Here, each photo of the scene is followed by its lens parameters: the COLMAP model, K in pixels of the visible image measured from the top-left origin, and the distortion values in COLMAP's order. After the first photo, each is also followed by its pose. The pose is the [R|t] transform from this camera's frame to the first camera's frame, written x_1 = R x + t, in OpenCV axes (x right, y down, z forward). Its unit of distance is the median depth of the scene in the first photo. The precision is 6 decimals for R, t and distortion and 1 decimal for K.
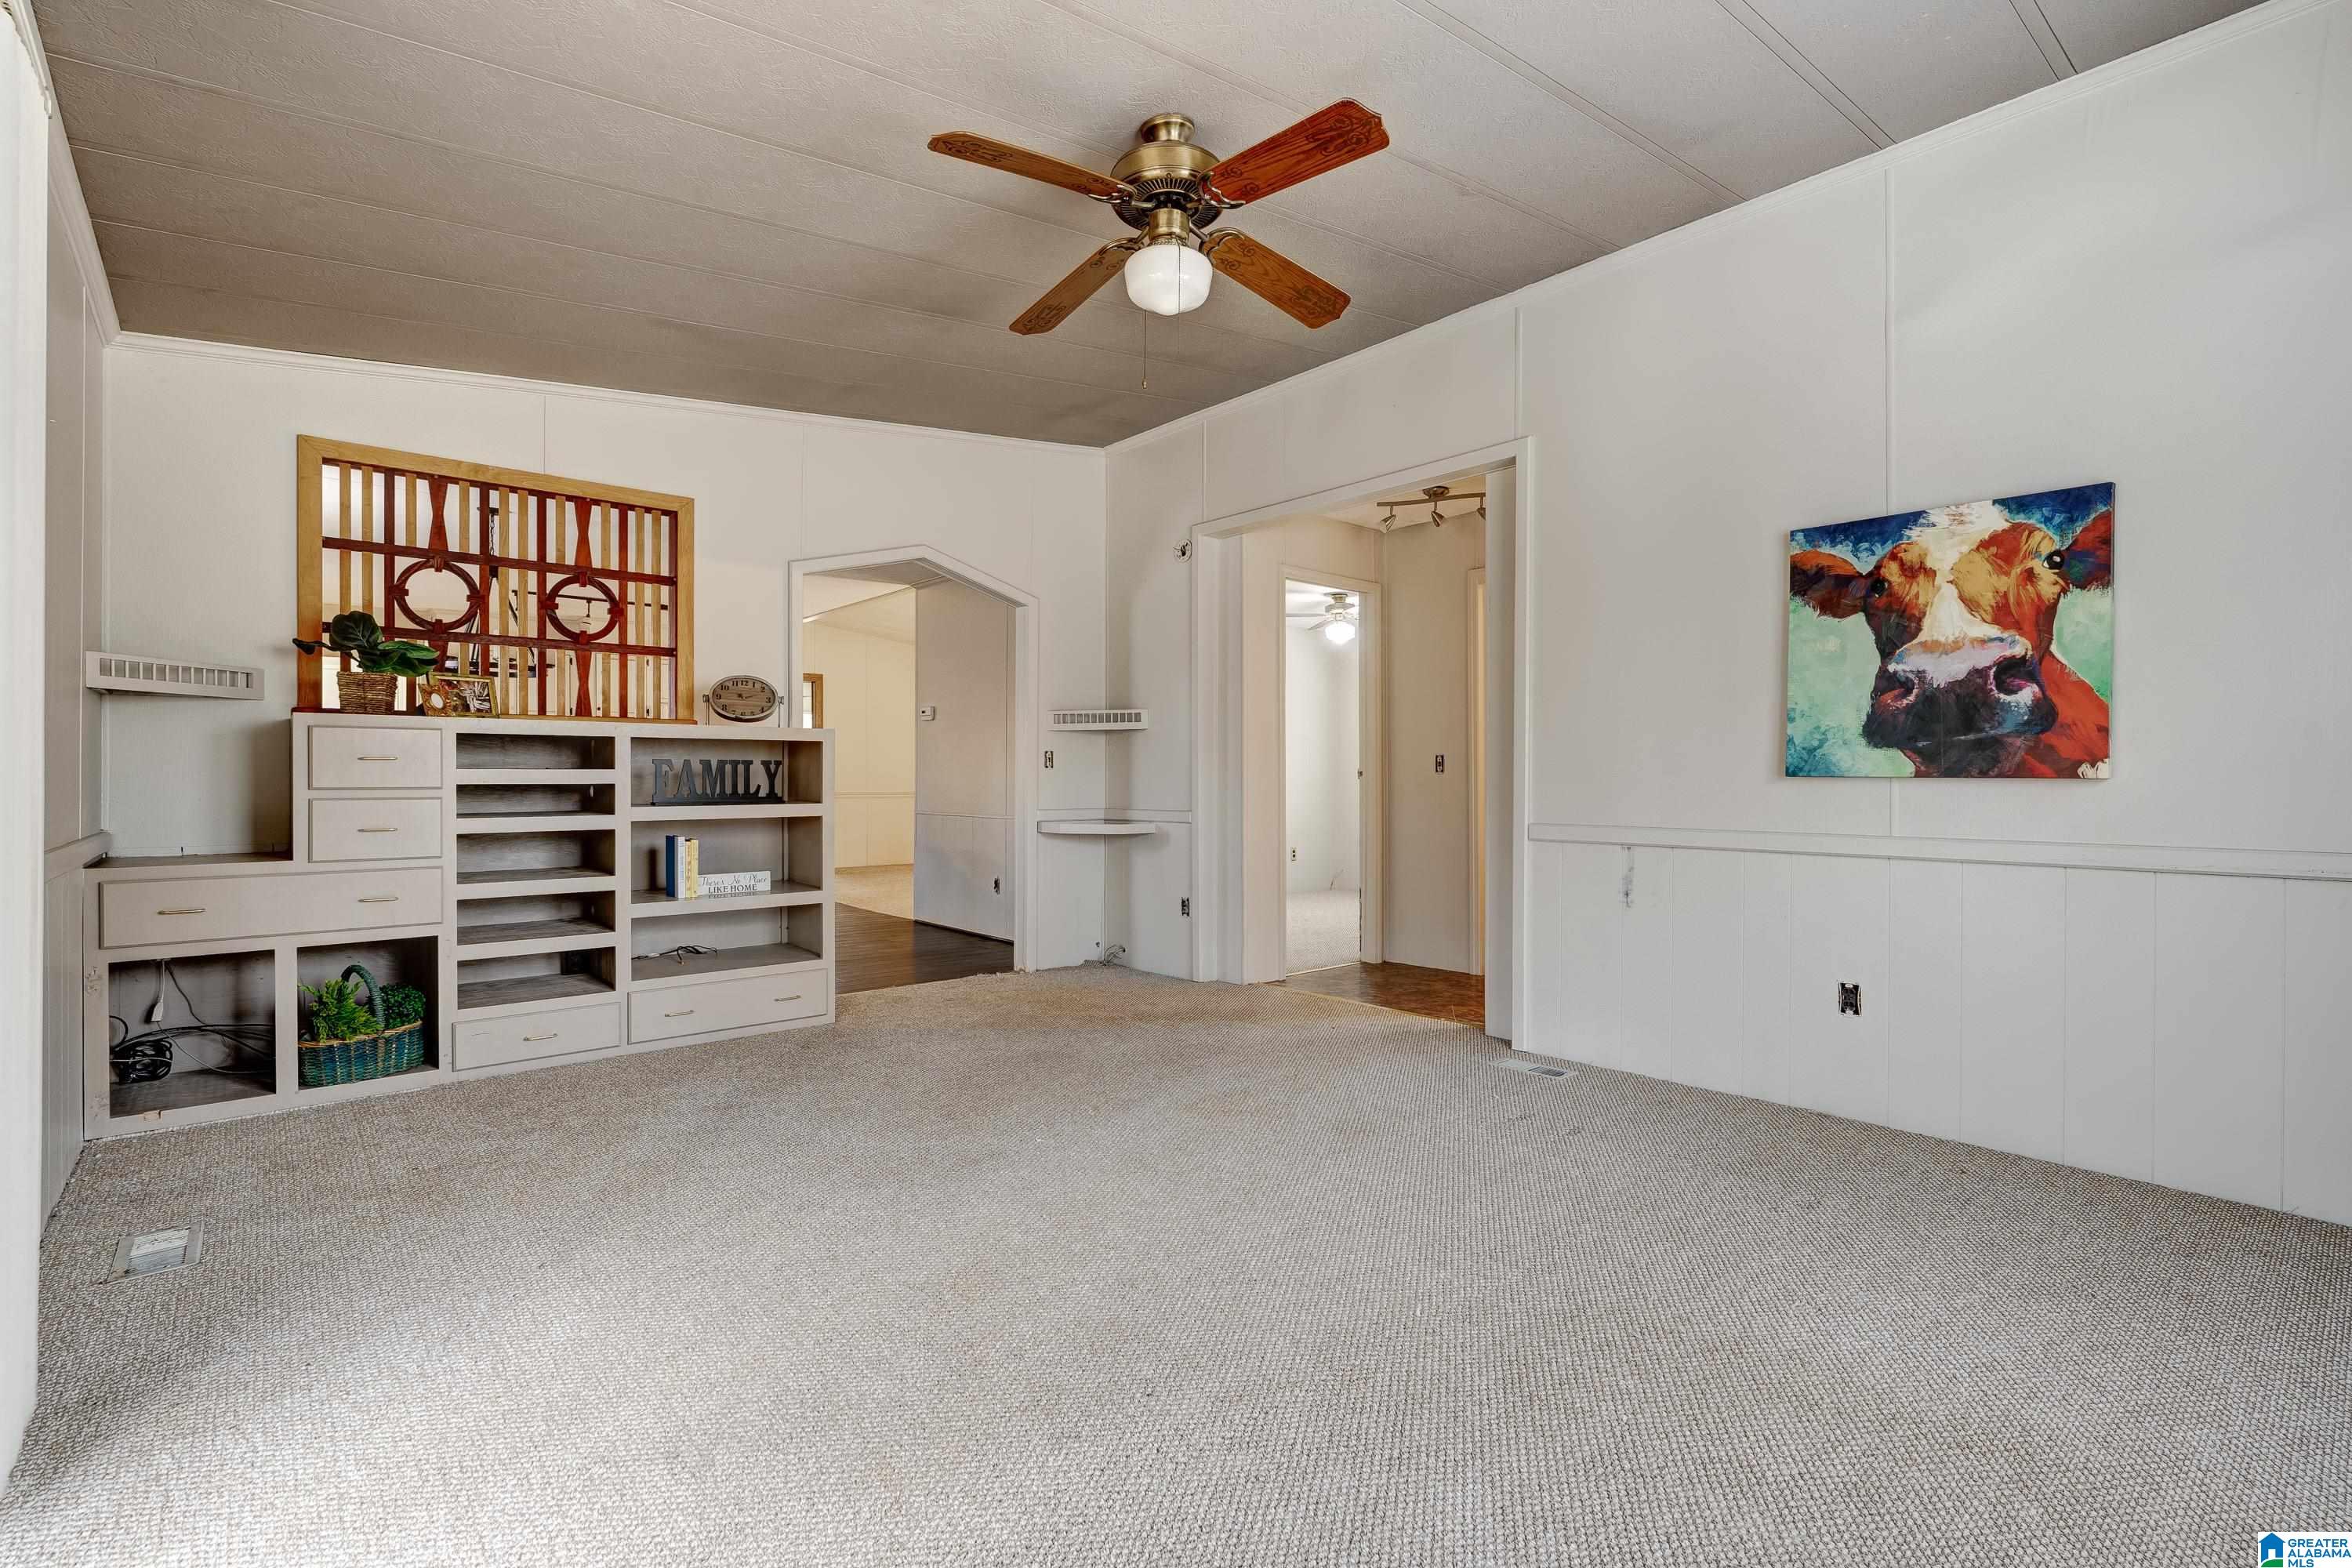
lens RADIAL K [[1072.6, 0, 1181.1], [0, 1072.6, 791.9], [0, 0, 1]] dist [-0.001931, 0.001354]
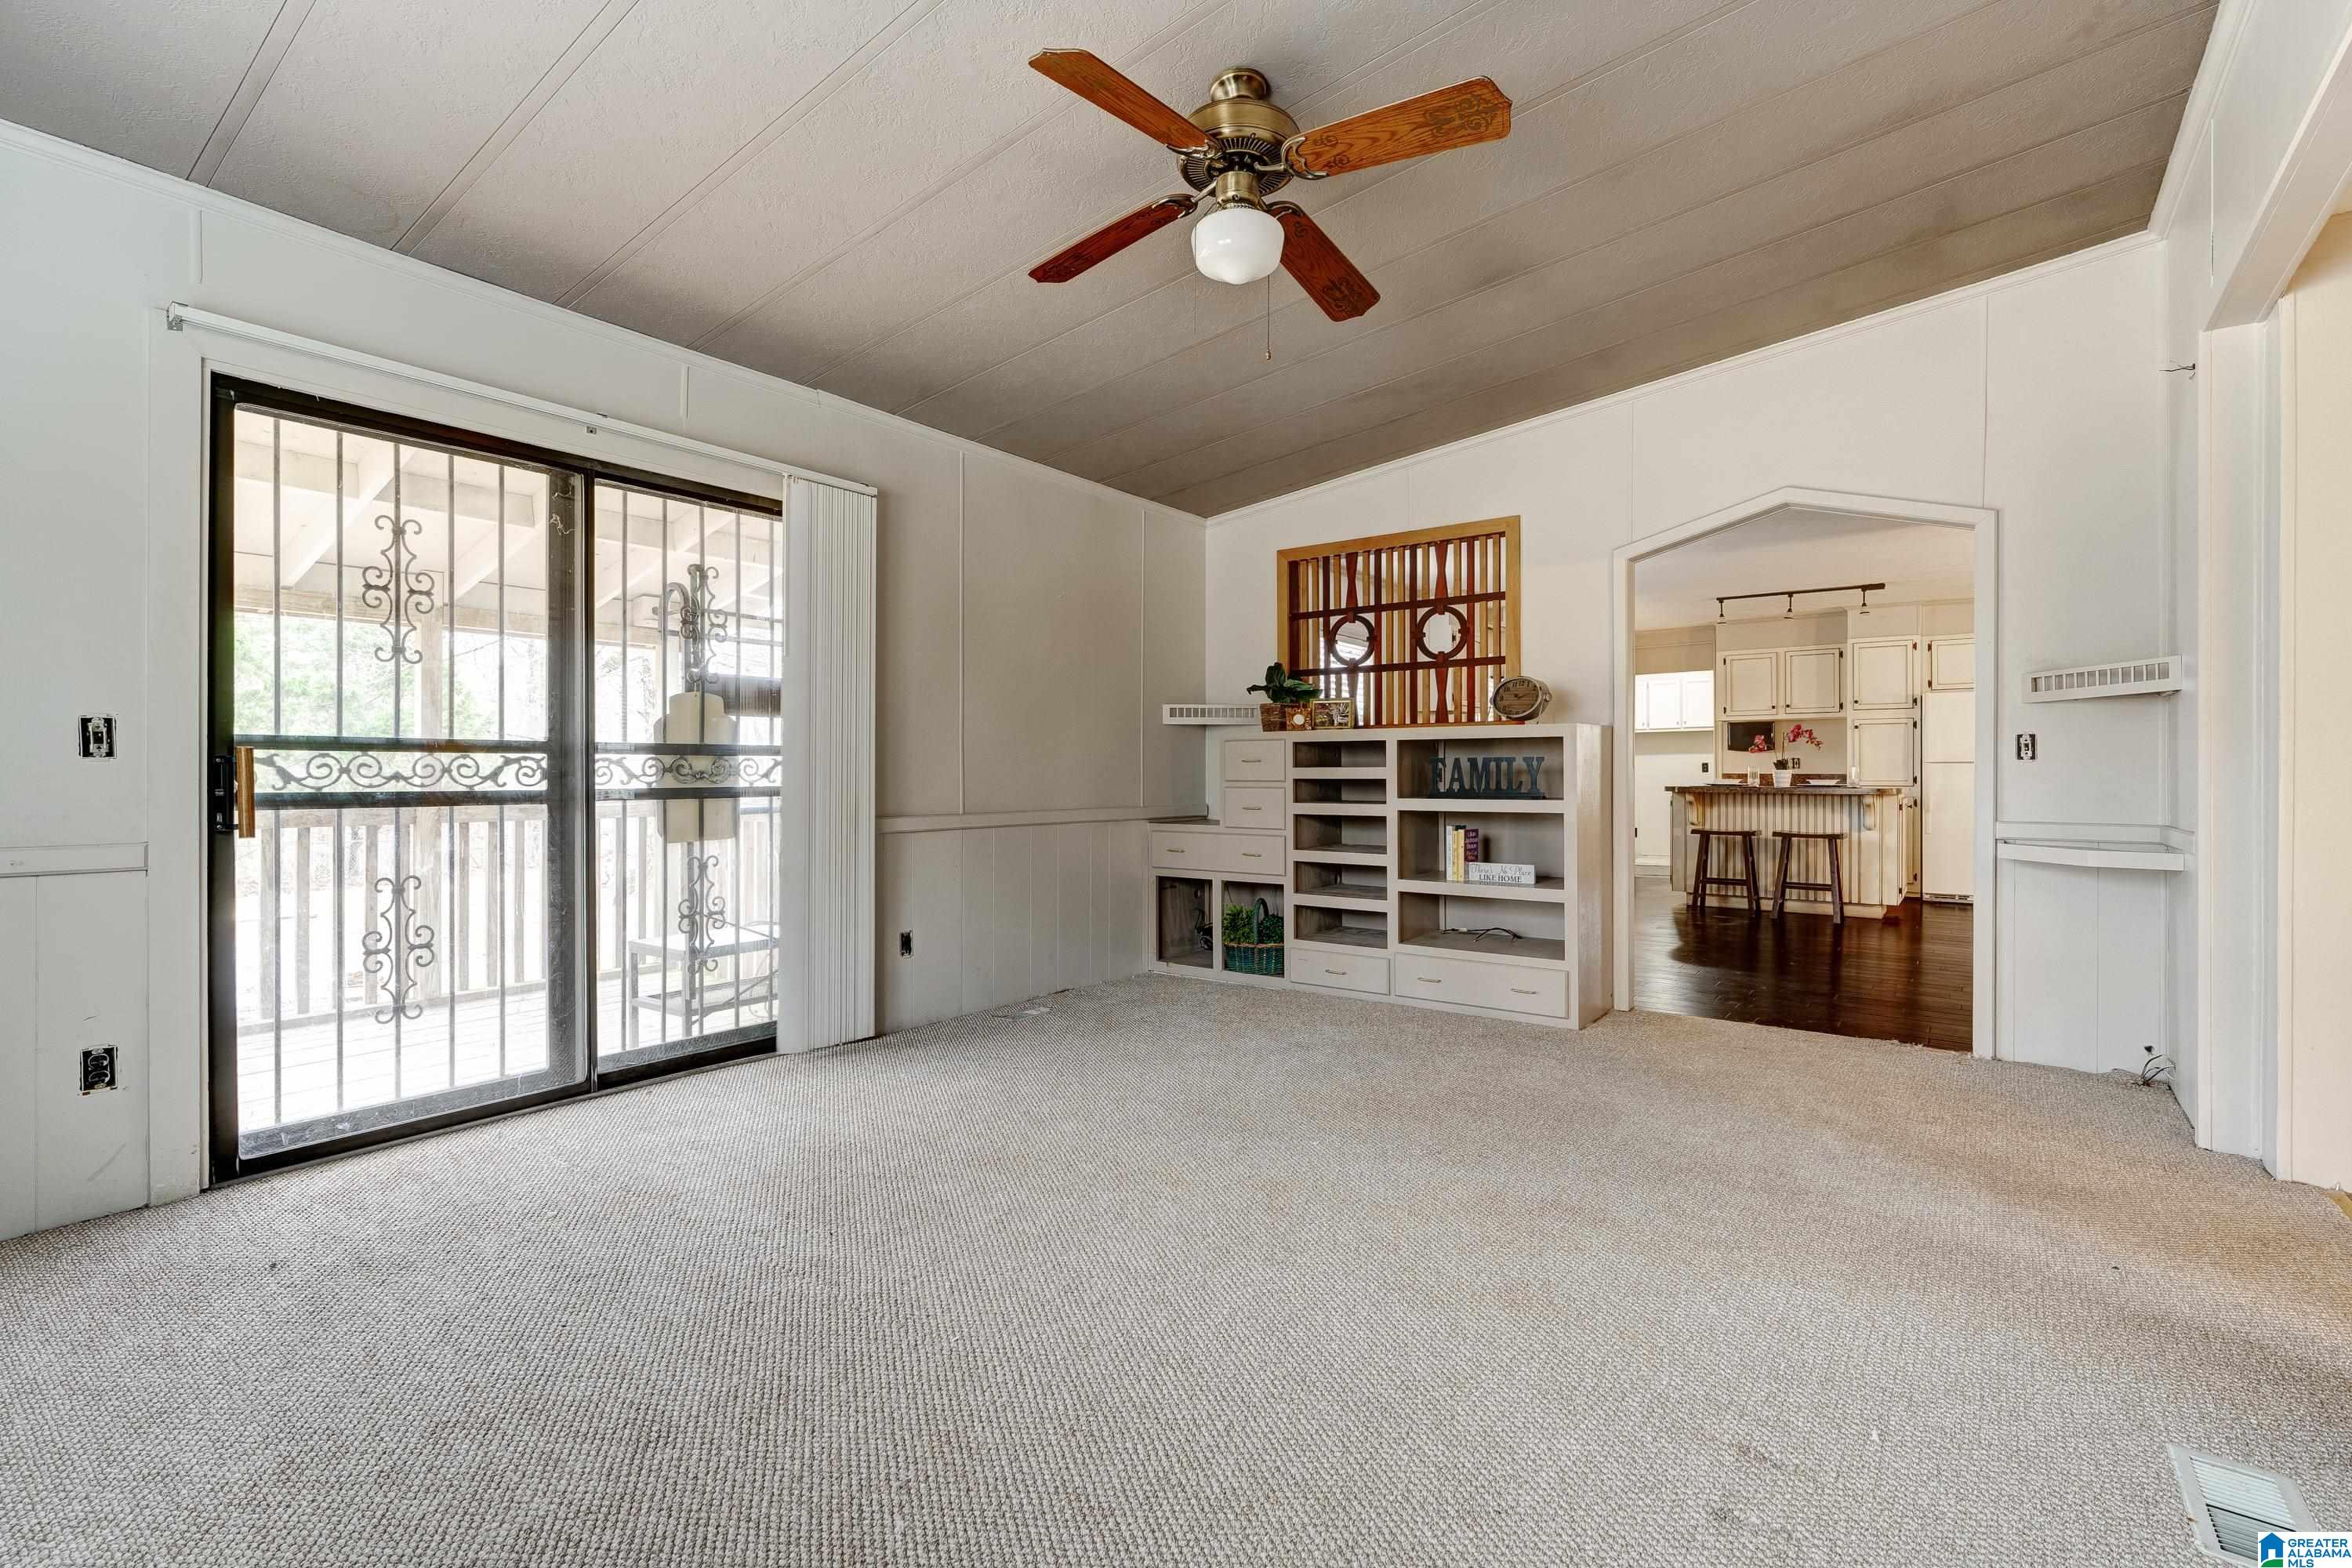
lens RADIAL K [[1072.6, 0, 1181.1], [0, 1072.6, 791.9], [0, 0, 1]] dist [-0.001931, 0.001354]
pose [[0.210644, 0.015177, -0.977445, 0.604407], [-0.013246, 0.999832, 0.012670, -0.005200], [0.977473, 0.010278, 0.210810, 0.506833]]
